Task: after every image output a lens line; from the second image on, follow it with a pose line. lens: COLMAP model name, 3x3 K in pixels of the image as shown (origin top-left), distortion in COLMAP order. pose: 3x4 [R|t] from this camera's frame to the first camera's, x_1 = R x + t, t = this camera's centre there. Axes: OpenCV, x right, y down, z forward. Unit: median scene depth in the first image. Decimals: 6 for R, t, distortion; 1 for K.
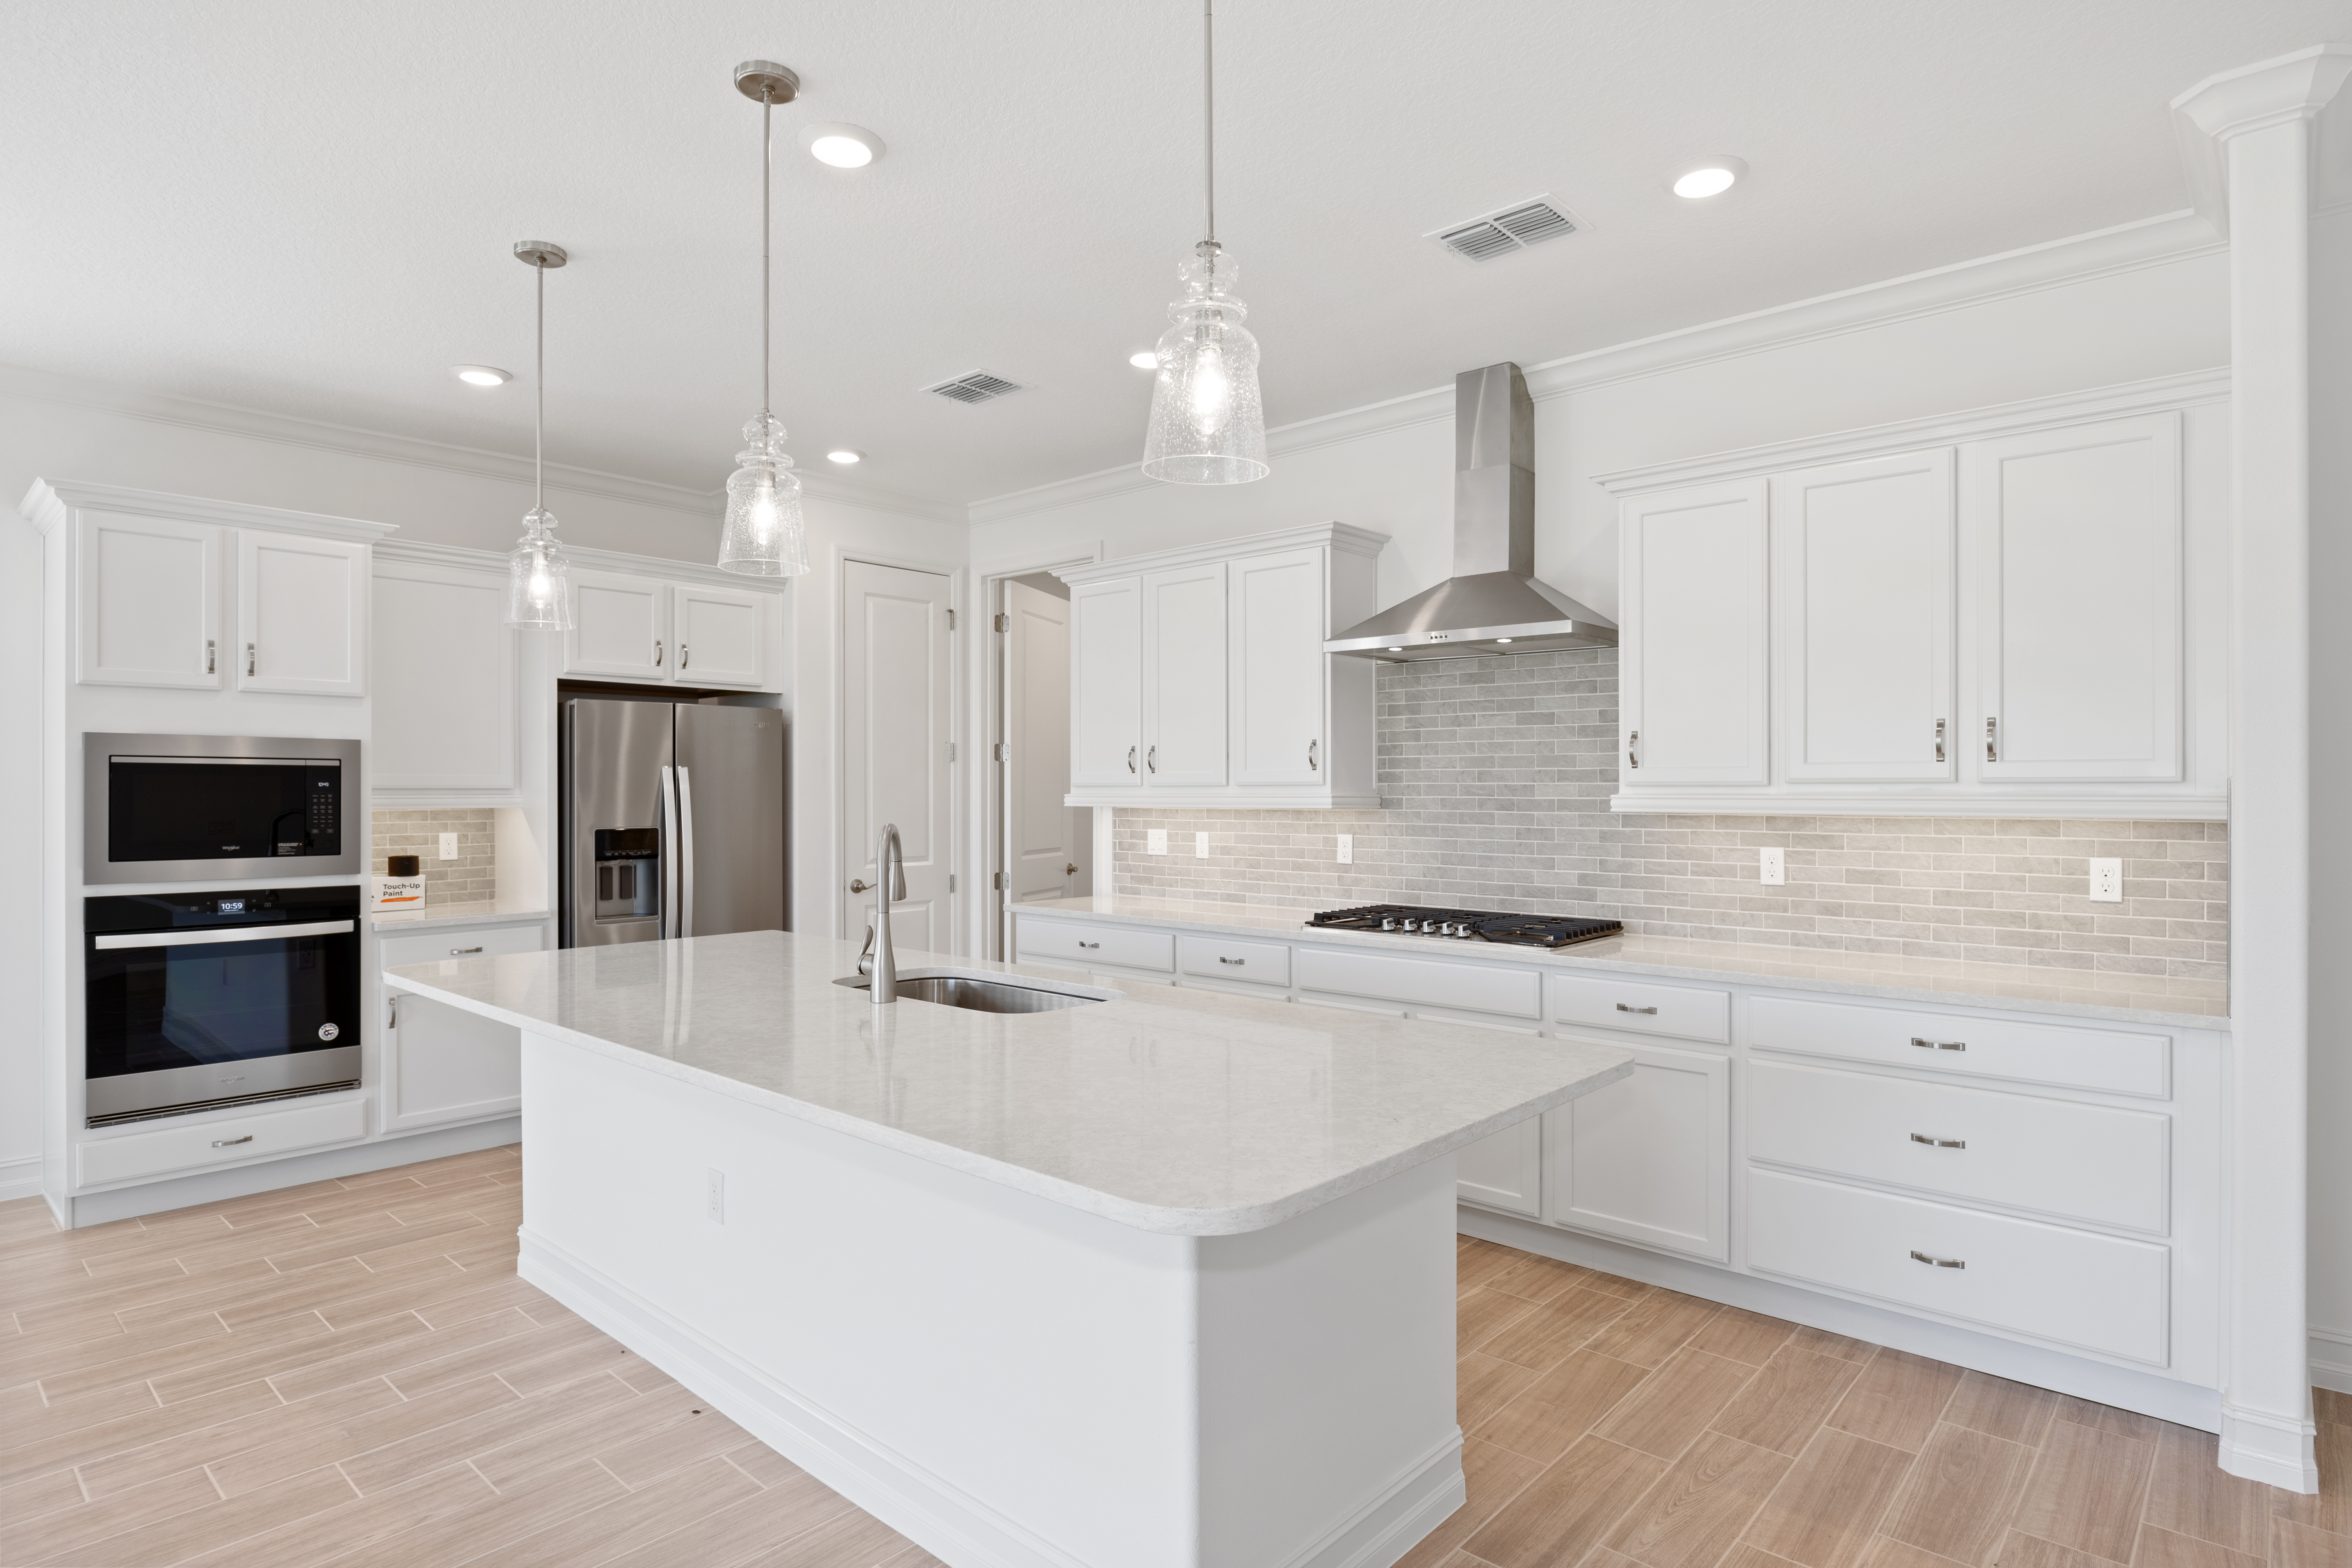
lens RADIAL K [[1269.9, 0, 1176.9], [0, 1269.9, 788.0], [0, 0, 1]] dist [-0.002912, -0.000048]
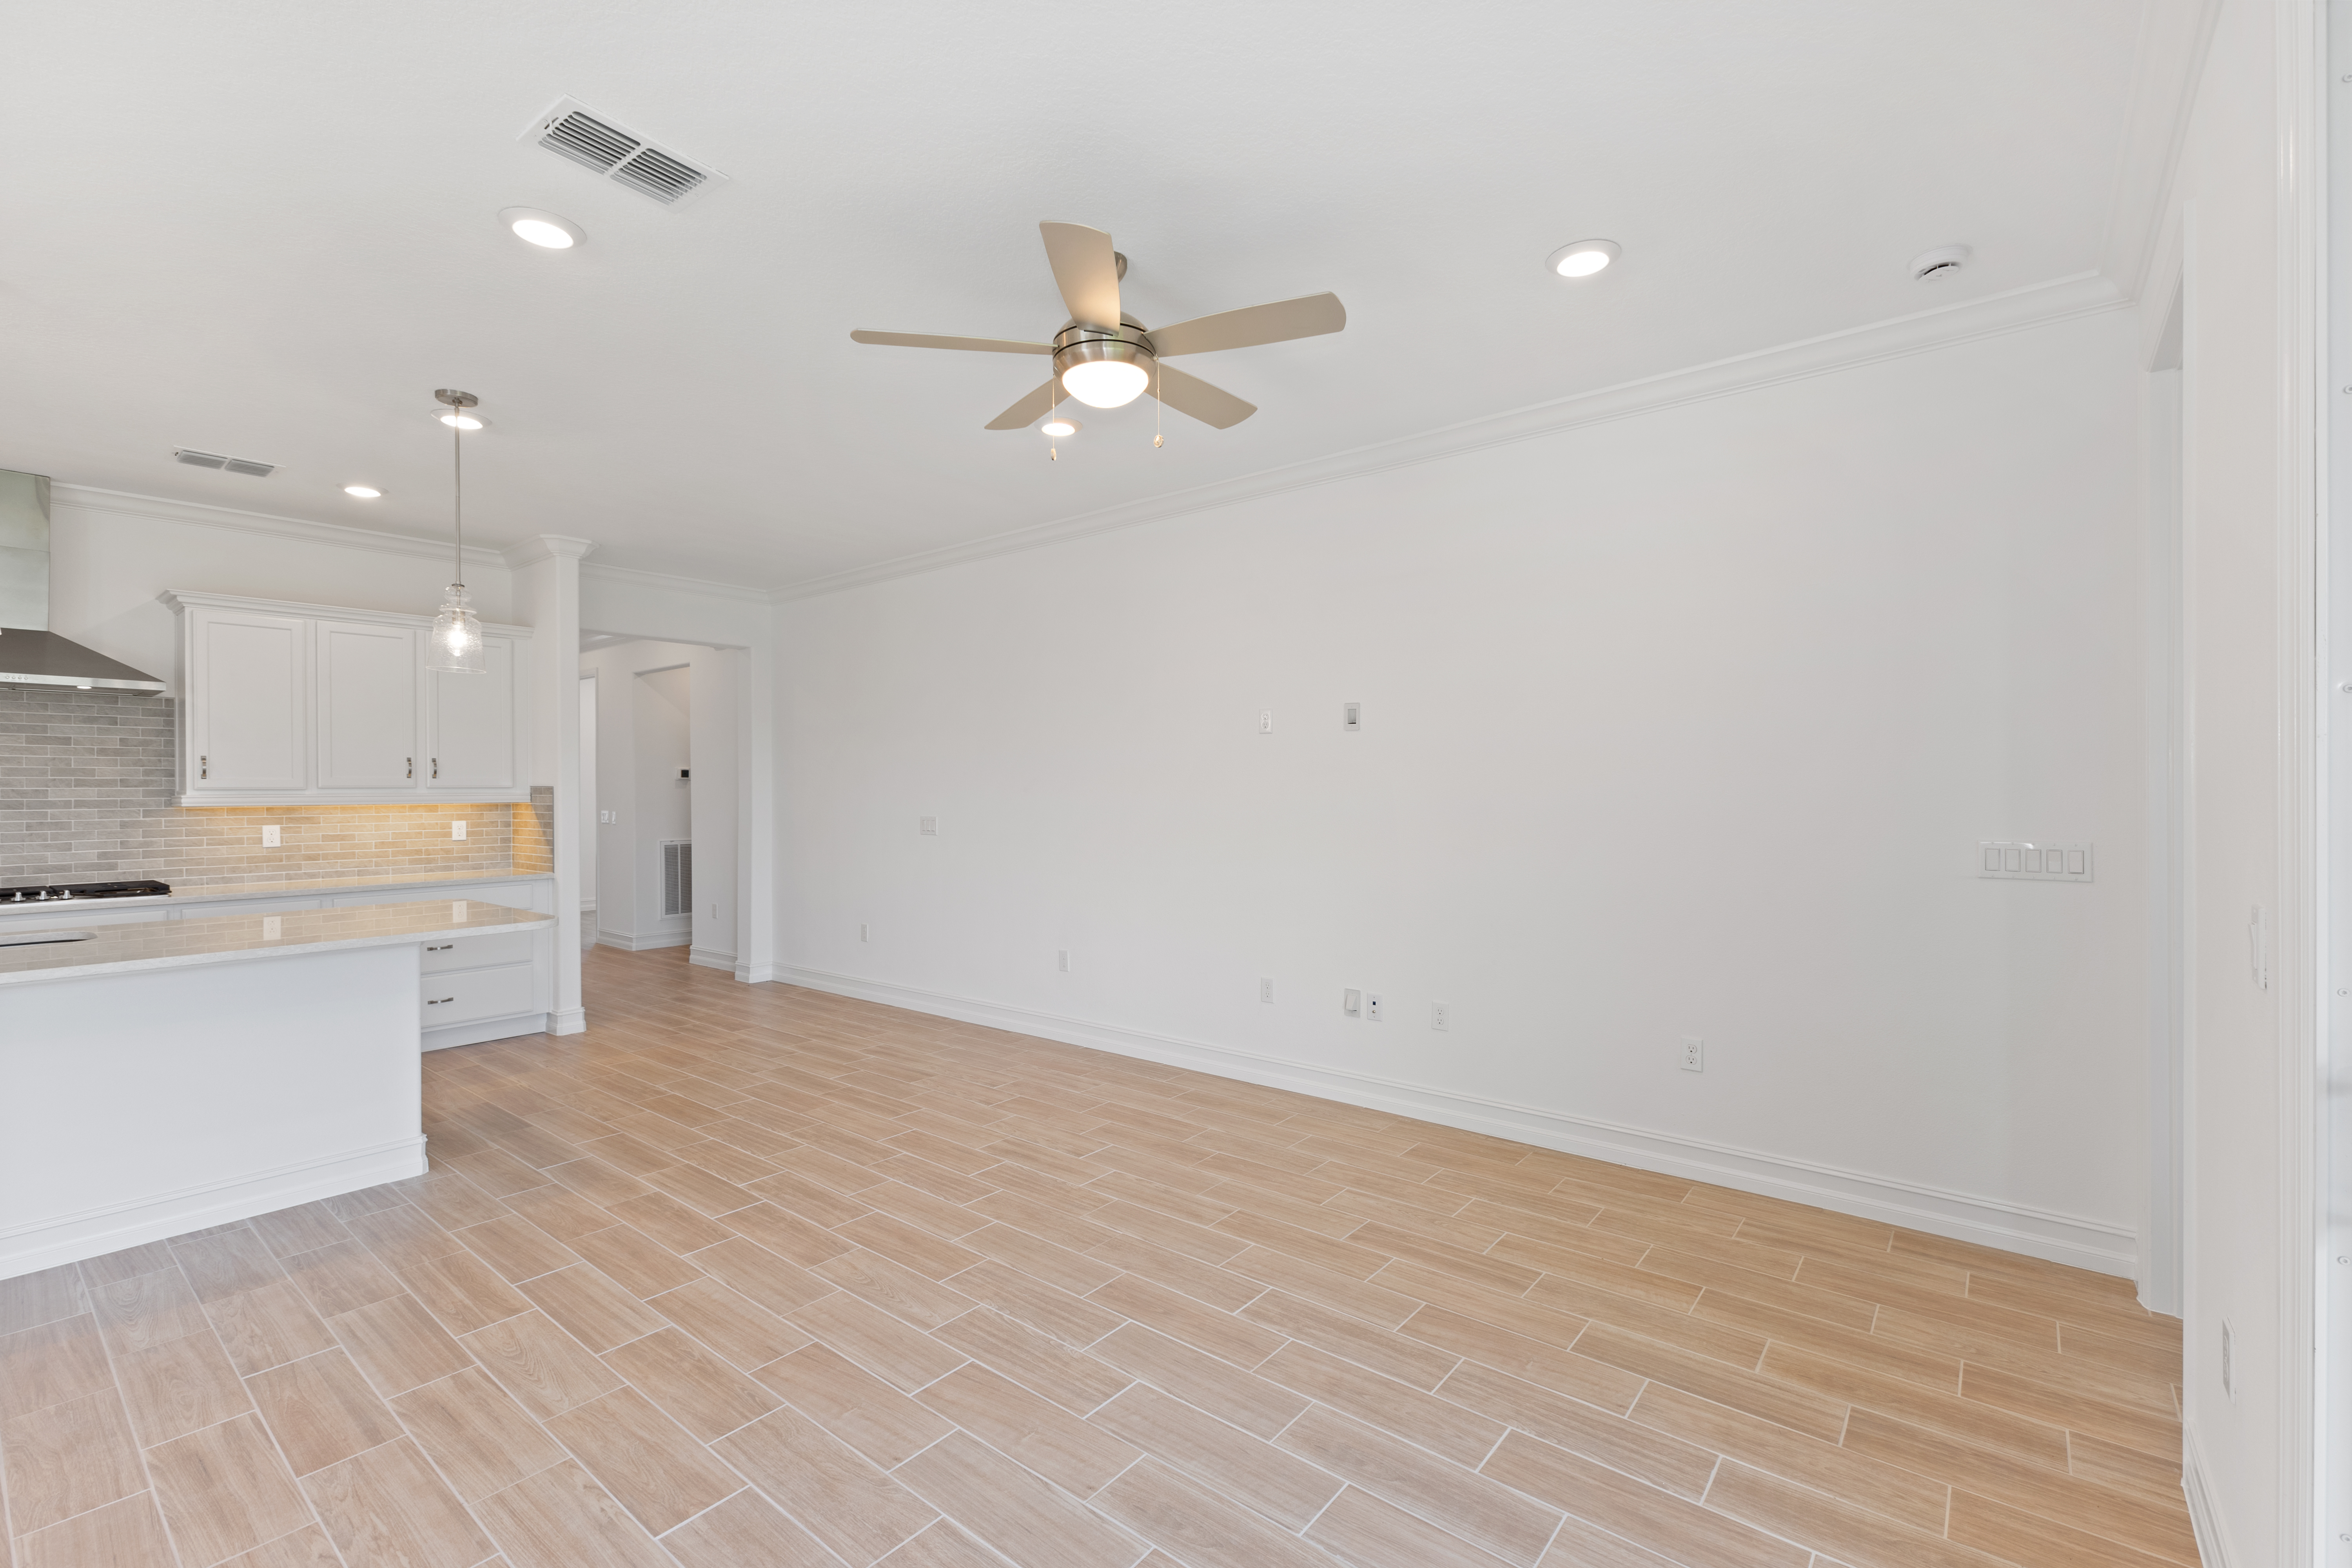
lens RADIAL K [[1020.0, 0, 1177.6], [0, 1020.0, 784.9], [0, 0, 1]] dist [-0.000918, -0.000134]
pose [[-0.046787, -0.002439, 0.998902, -0.983450], [-0.000199, 0.999997, 0.002432, -0.011840], [-0.998905, -0.000085, -0.046787, -0.167817]]
